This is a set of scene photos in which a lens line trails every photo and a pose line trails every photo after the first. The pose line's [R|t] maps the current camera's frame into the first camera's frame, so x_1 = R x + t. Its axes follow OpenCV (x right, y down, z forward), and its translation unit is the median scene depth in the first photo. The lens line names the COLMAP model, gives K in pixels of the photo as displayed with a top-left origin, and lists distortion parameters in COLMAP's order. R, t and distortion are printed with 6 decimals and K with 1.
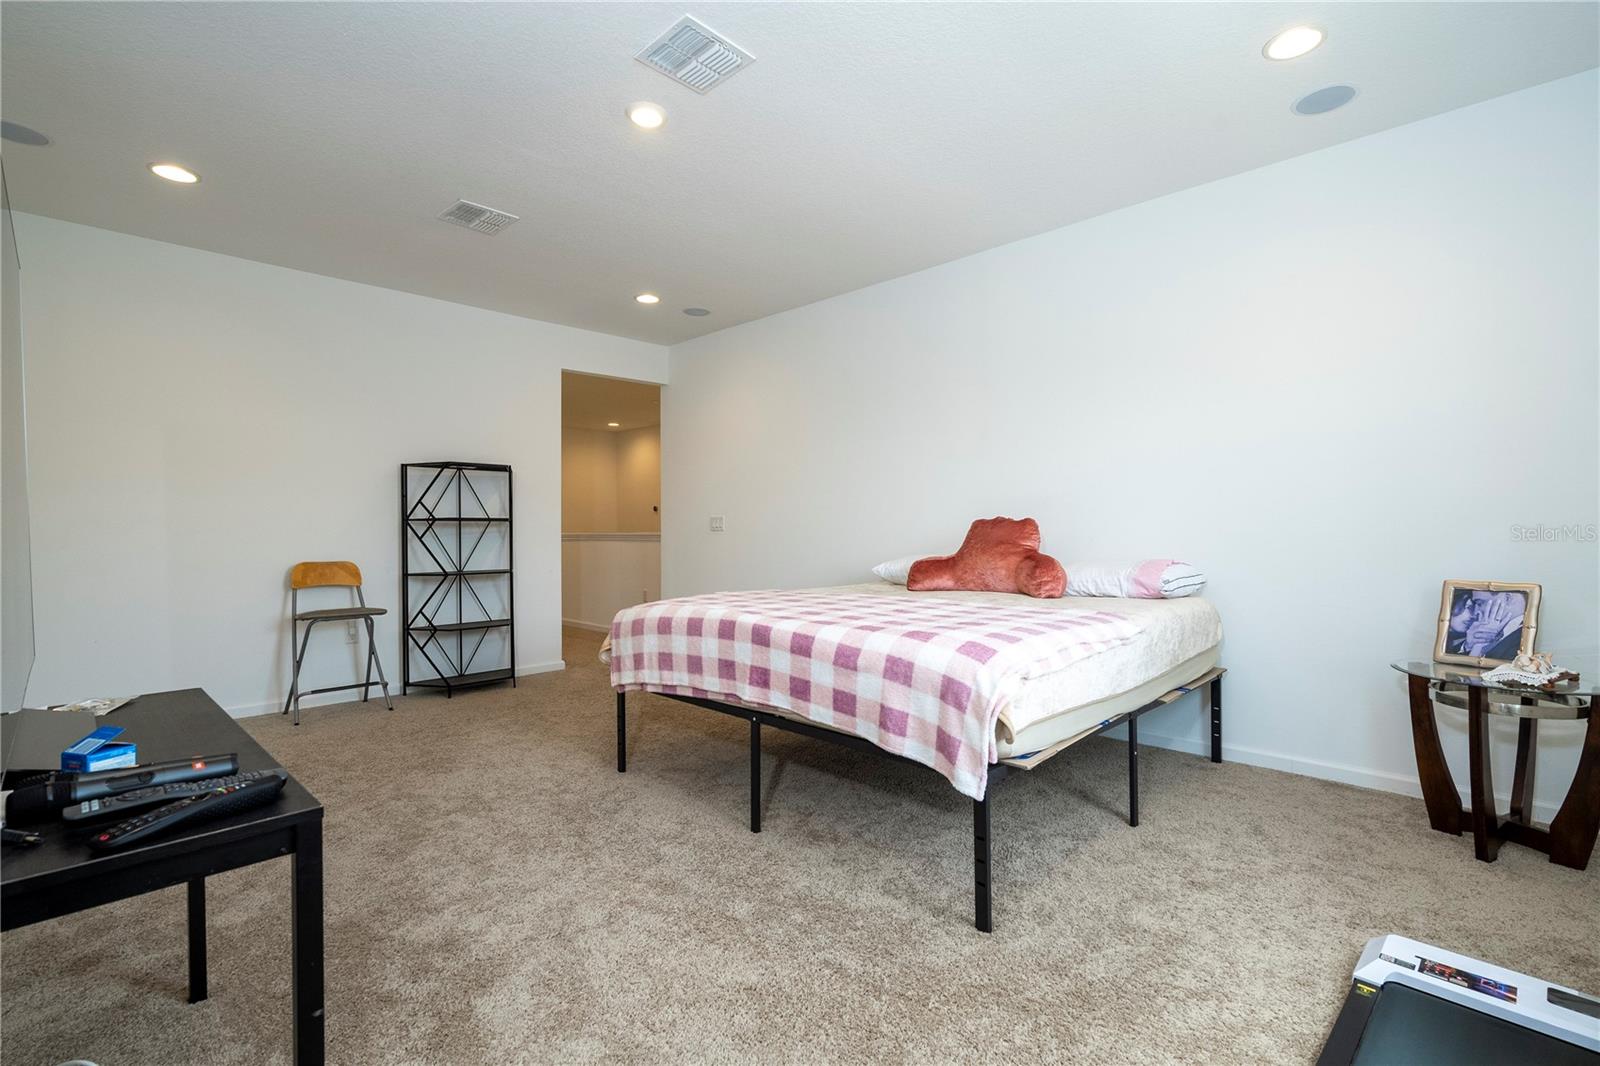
lens RADIAL K [[726.9, 0, 807.7], [0, 726.9, 531.7], [0, 0, 1]] dist [0.017297, 0.000009]
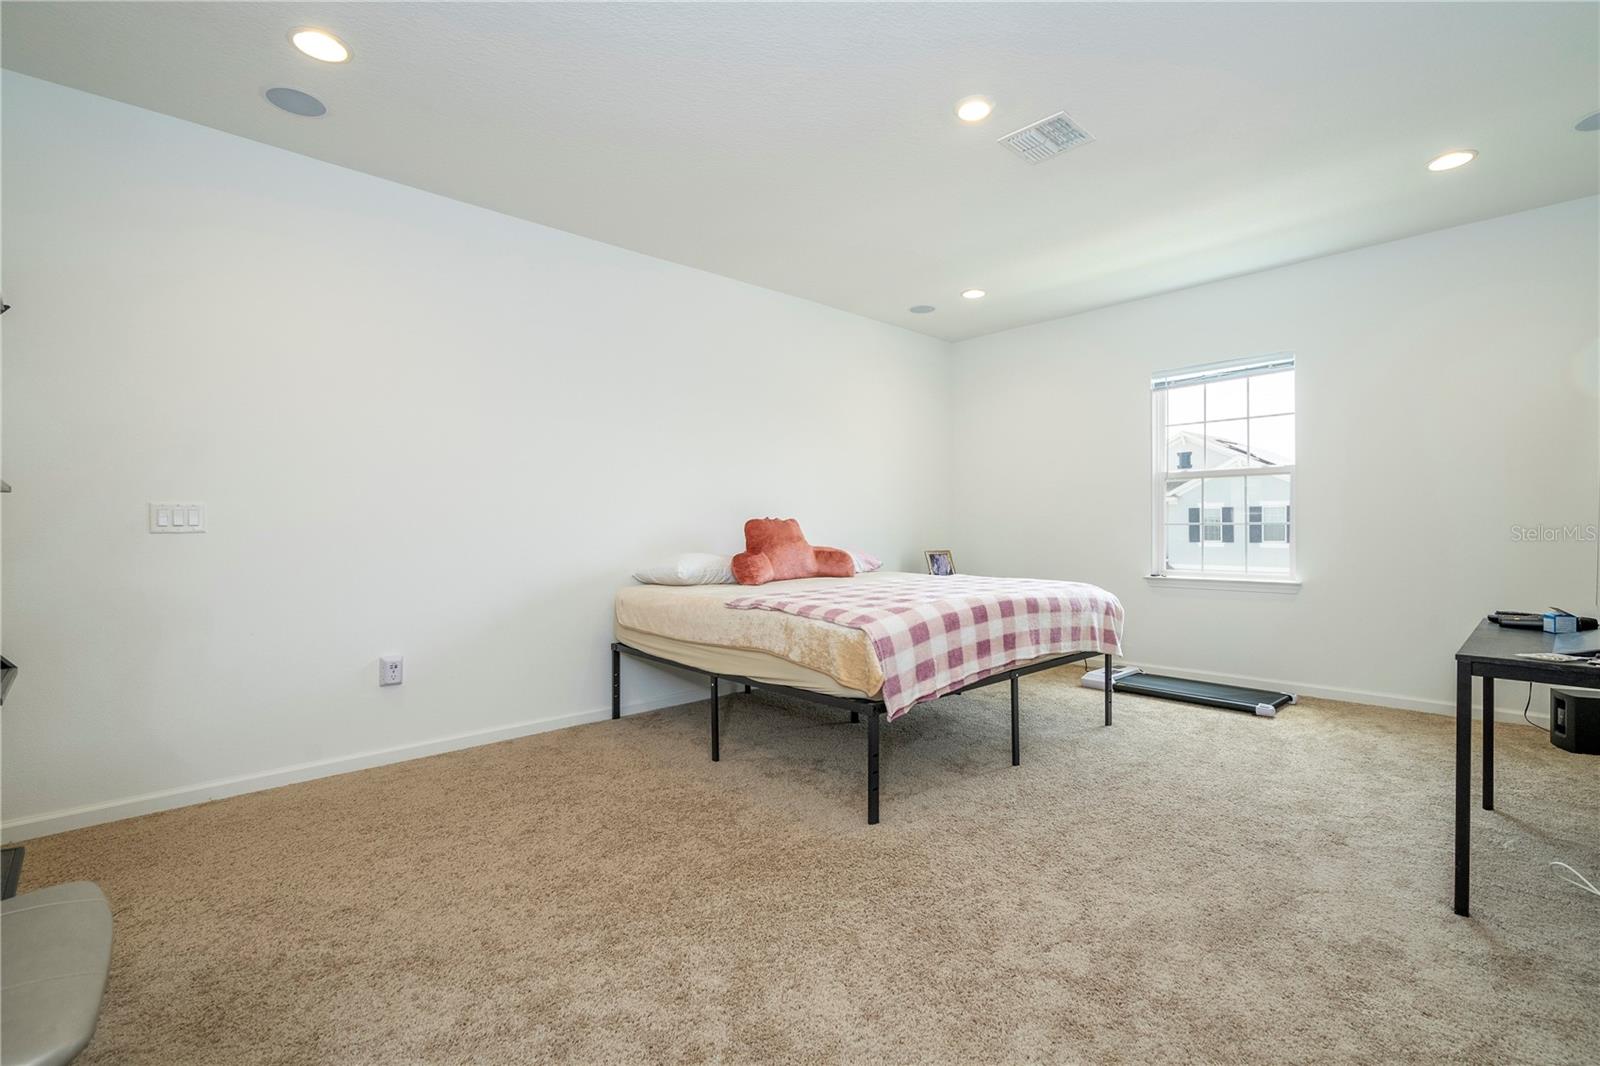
lens RADIAL K [[726.9, 0, 807.7], [0, 726.9, 531.7], [0, 0, 1]] dist [0.017297, 0.000009]
pose [[0.031459, 0.000871, 0.999505, -1.221933], [0.008657, 0.999962, -0.001144, 0.009034], [-0.999468, 0.008689, 0.031450, 1.211220]]
